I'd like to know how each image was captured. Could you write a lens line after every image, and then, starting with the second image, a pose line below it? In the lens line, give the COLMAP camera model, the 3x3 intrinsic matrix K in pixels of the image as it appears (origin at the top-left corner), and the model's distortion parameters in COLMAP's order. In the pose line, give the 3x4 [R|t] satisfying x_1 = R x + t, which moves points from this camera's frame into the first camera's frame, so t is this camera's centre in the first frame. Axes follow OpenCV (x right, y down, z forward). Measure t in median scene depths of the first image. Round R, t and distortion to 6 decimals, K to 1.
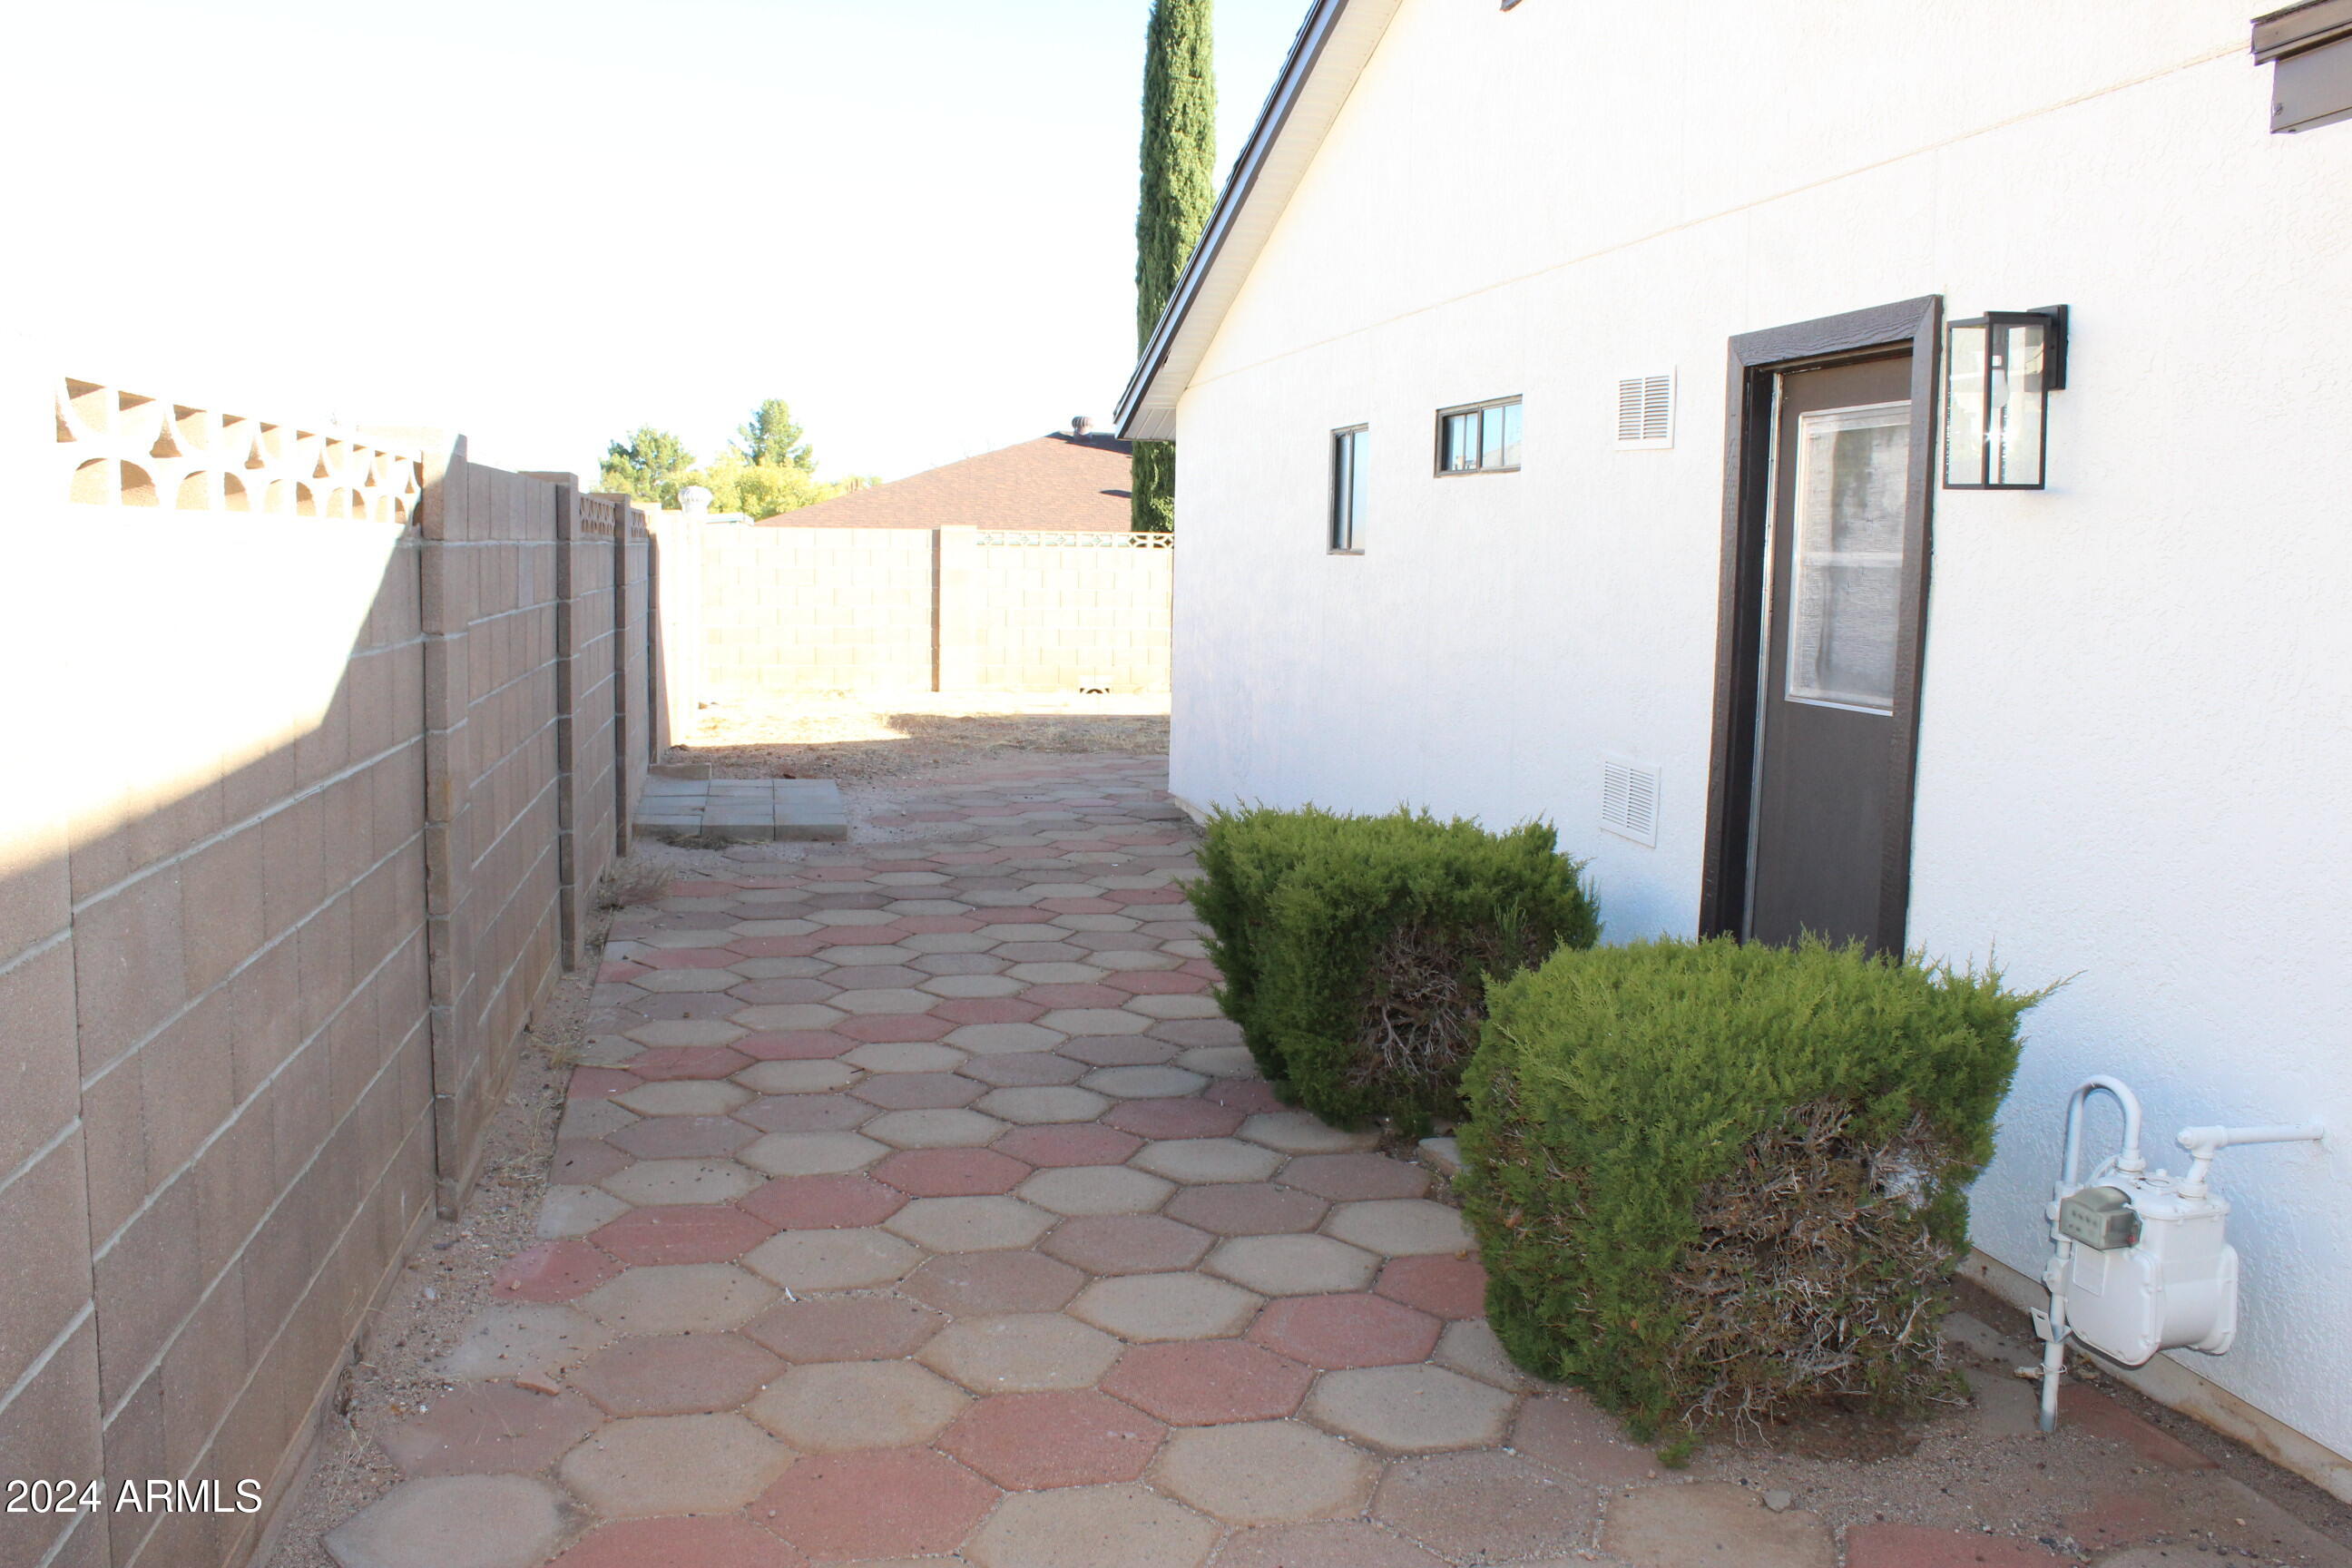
lens RADIAL K [[1970.1, 0, 1163.1], [0, 1970.1, 784.8], [0, 0, 1]] dist [-0.169747, 0.143919]
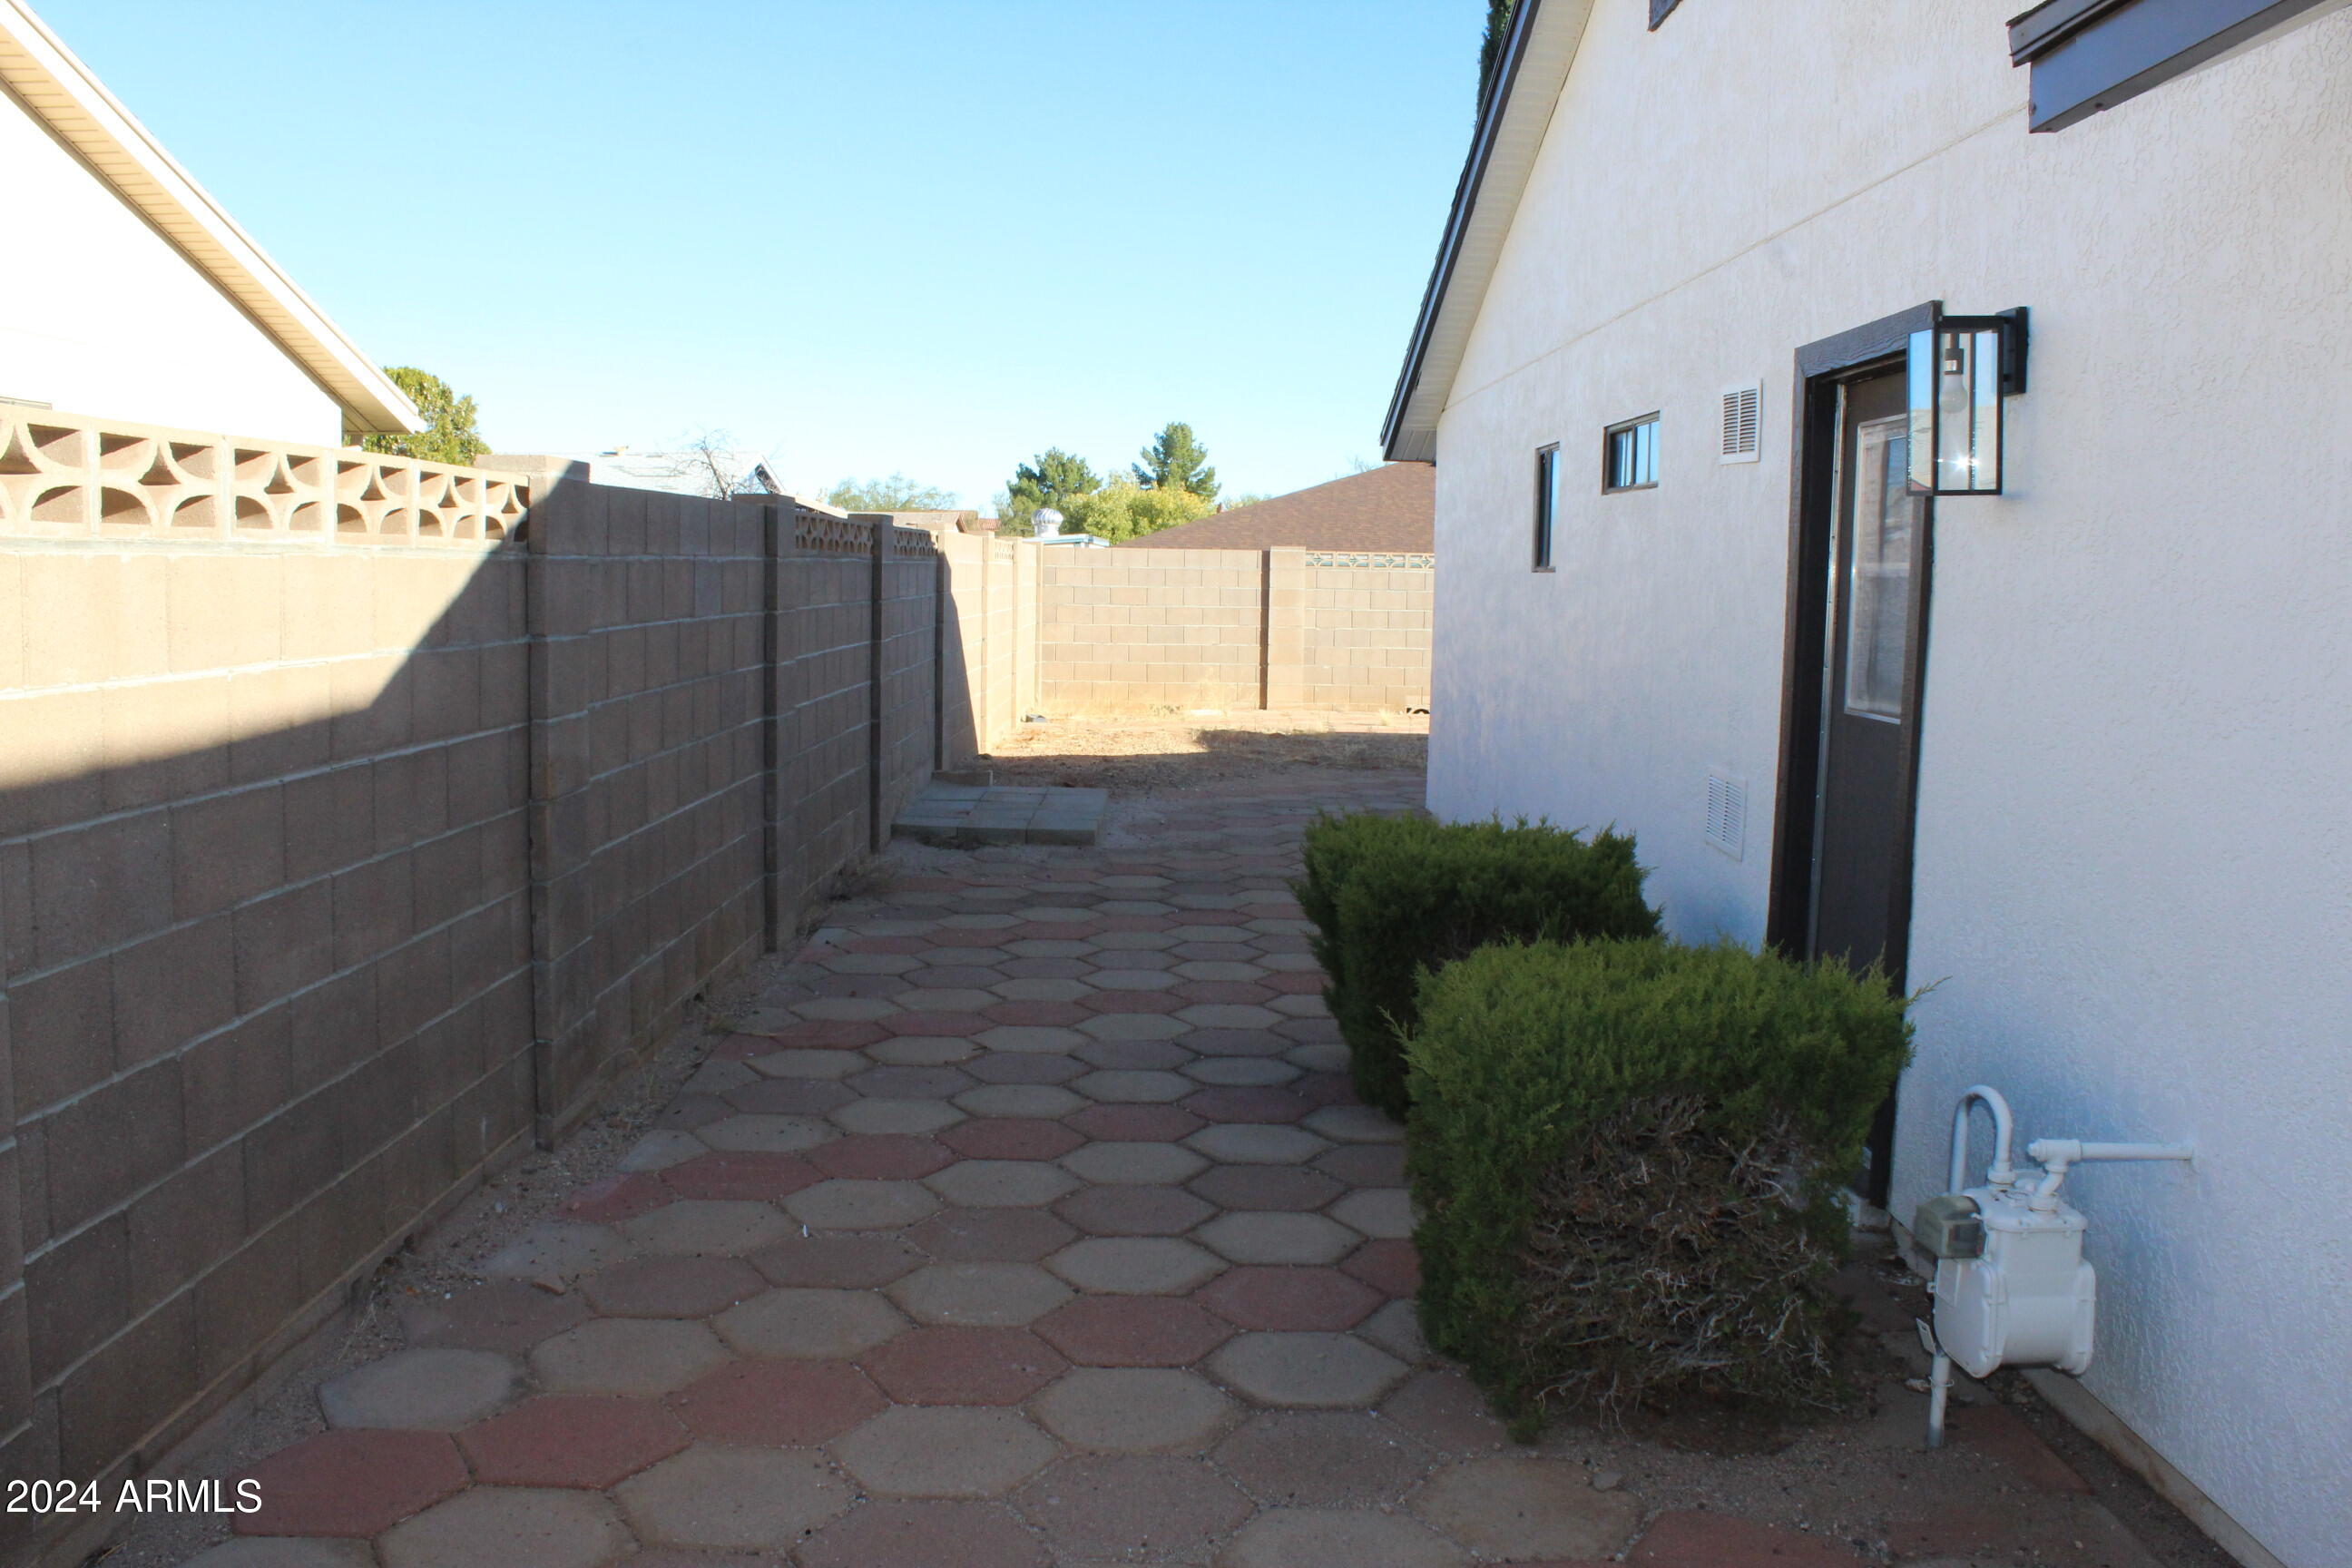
lens RADIAL K [[1970.1, 0, 1159.7], [0, 1970.1, 778.4], [0, 0, 1]] dist [-0.169747, 0.143919]
pose [[0.977619, 0.019685, -0.209460, 0.228625], [-0.022842, 0.999659, -0.012661, 0.012979], [0.209139, 0.017162, 0.977735, -0.049284]]
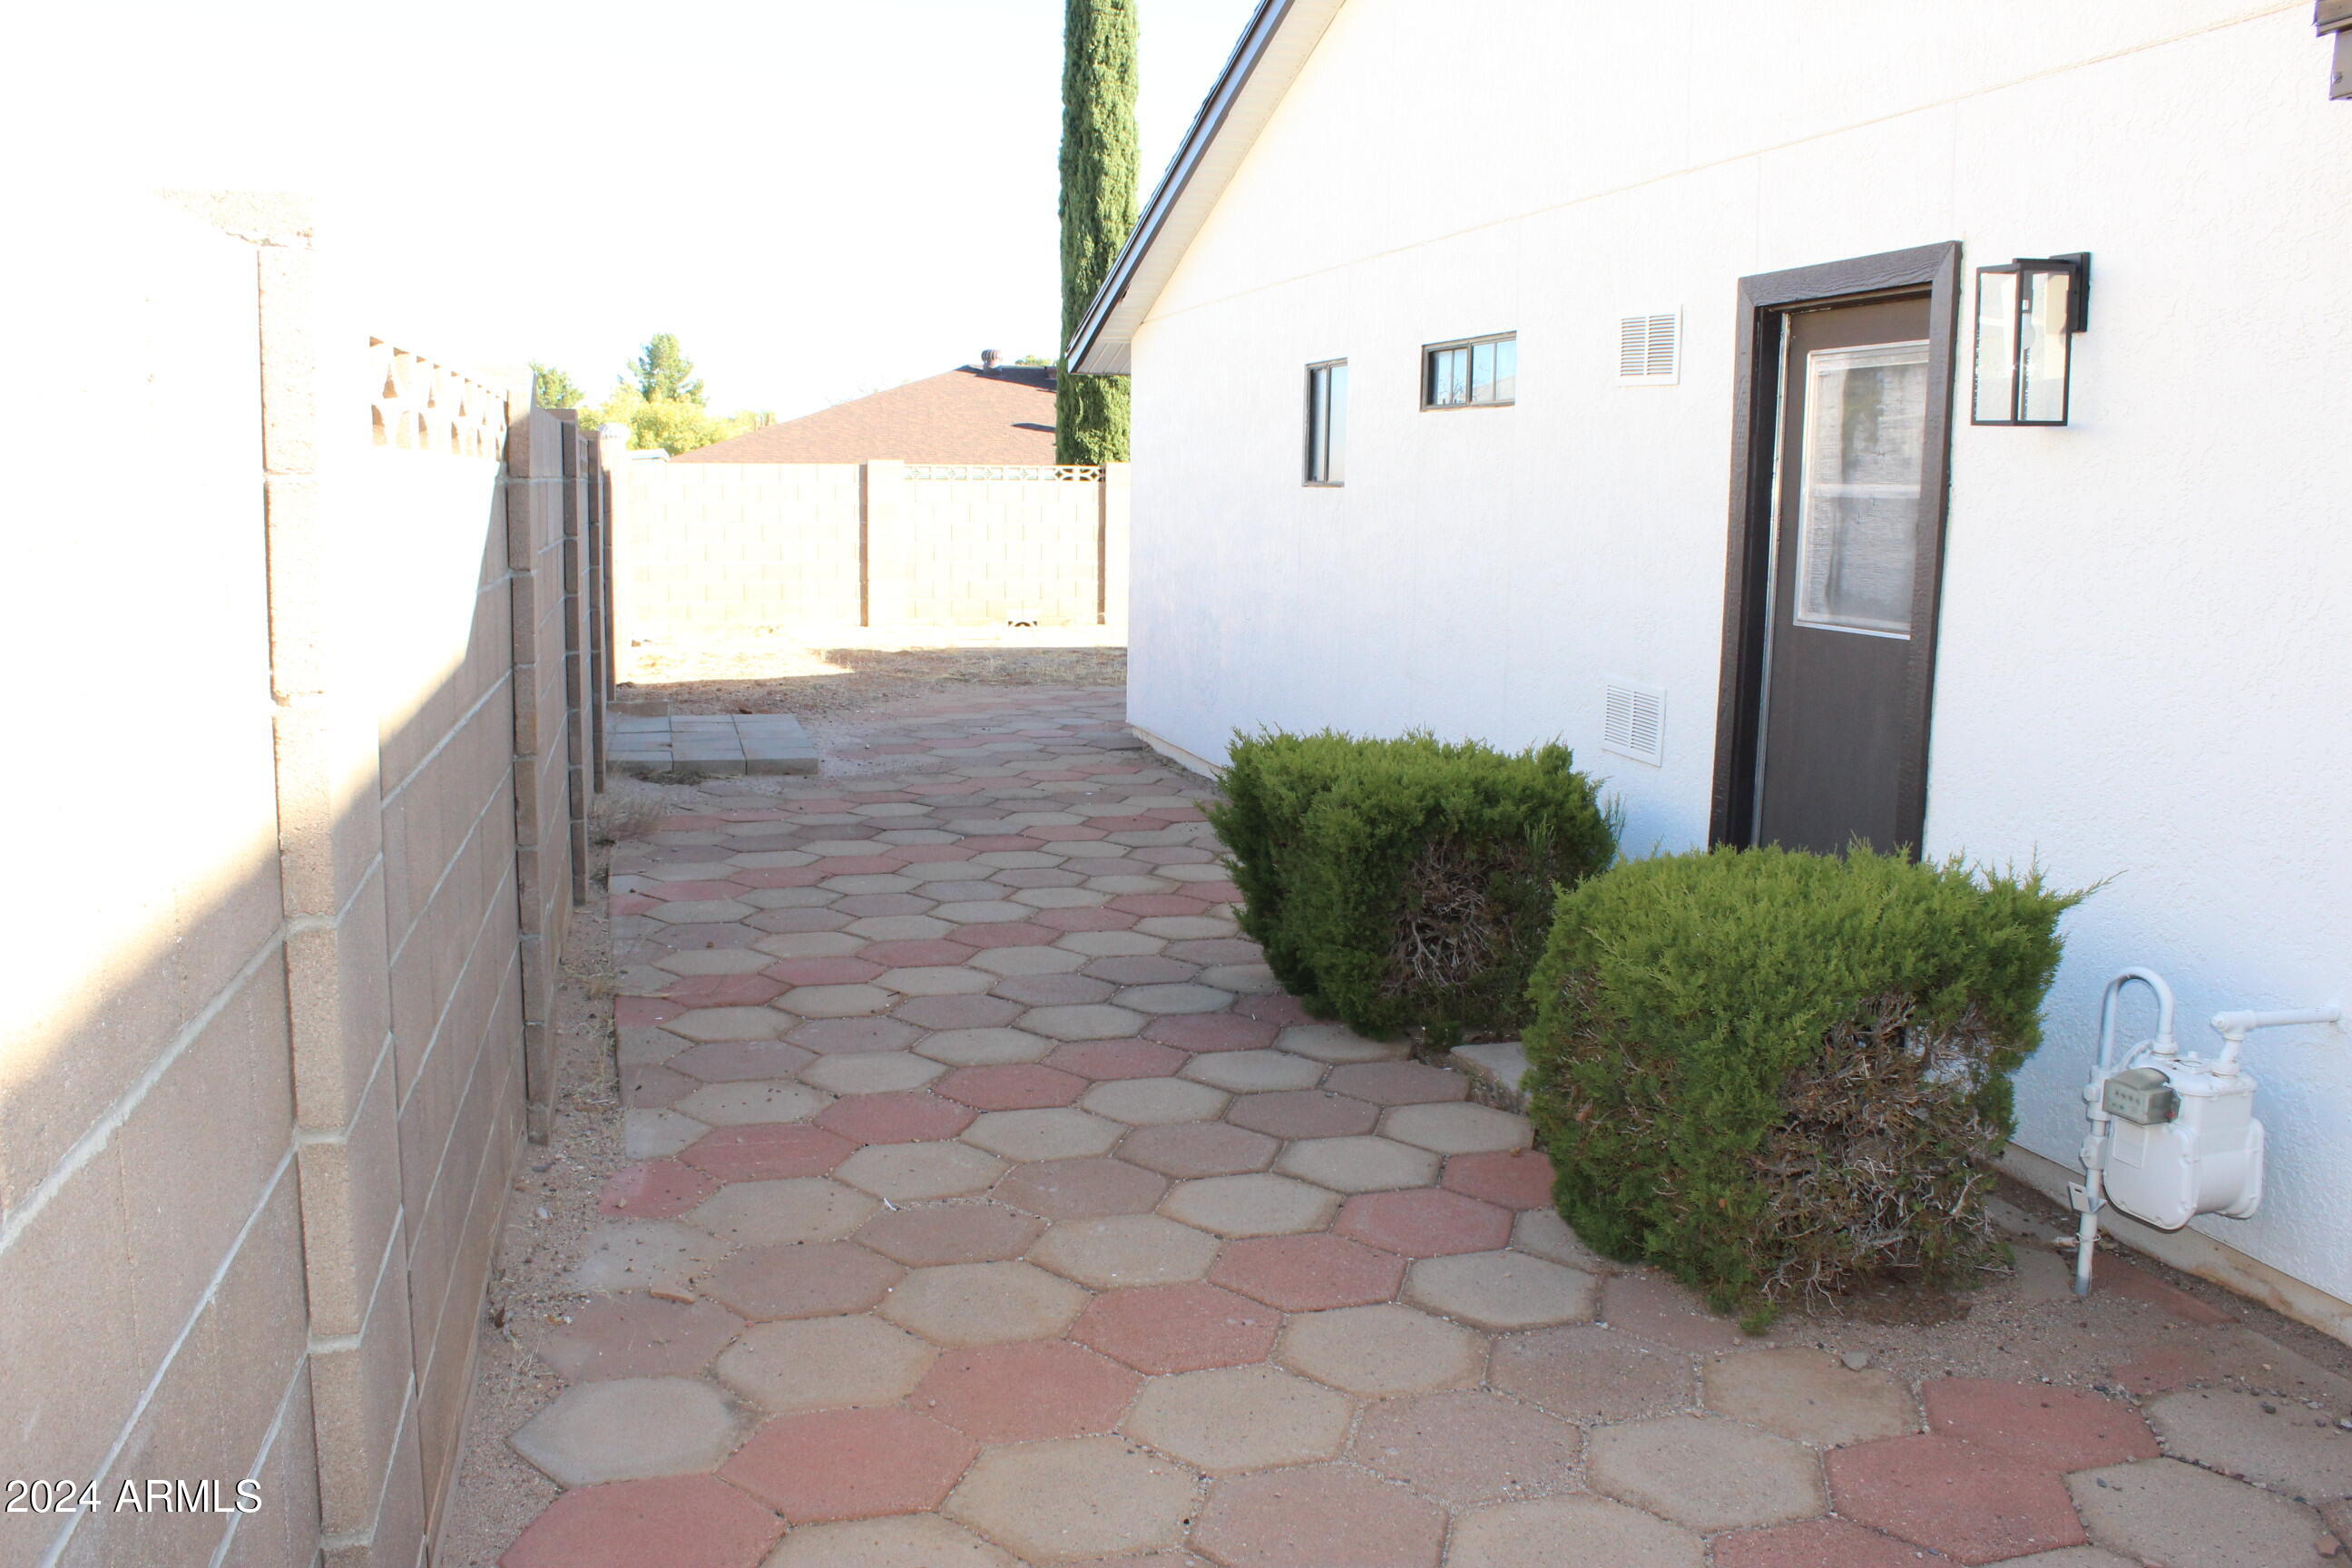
lens RADIAL K [[1970.1, 0, 1161.2], [0, 1970.1, 789.9], [0, 0, 1]] dist [-0.169747, 0.143919]
pose [[0.998446, -0.013262, 0.054129, -0.098416], [0.011281, 0.999261, 0.036733, 0.004201], [-0.054576, -0.036065, 0.997858, -0.042003]]
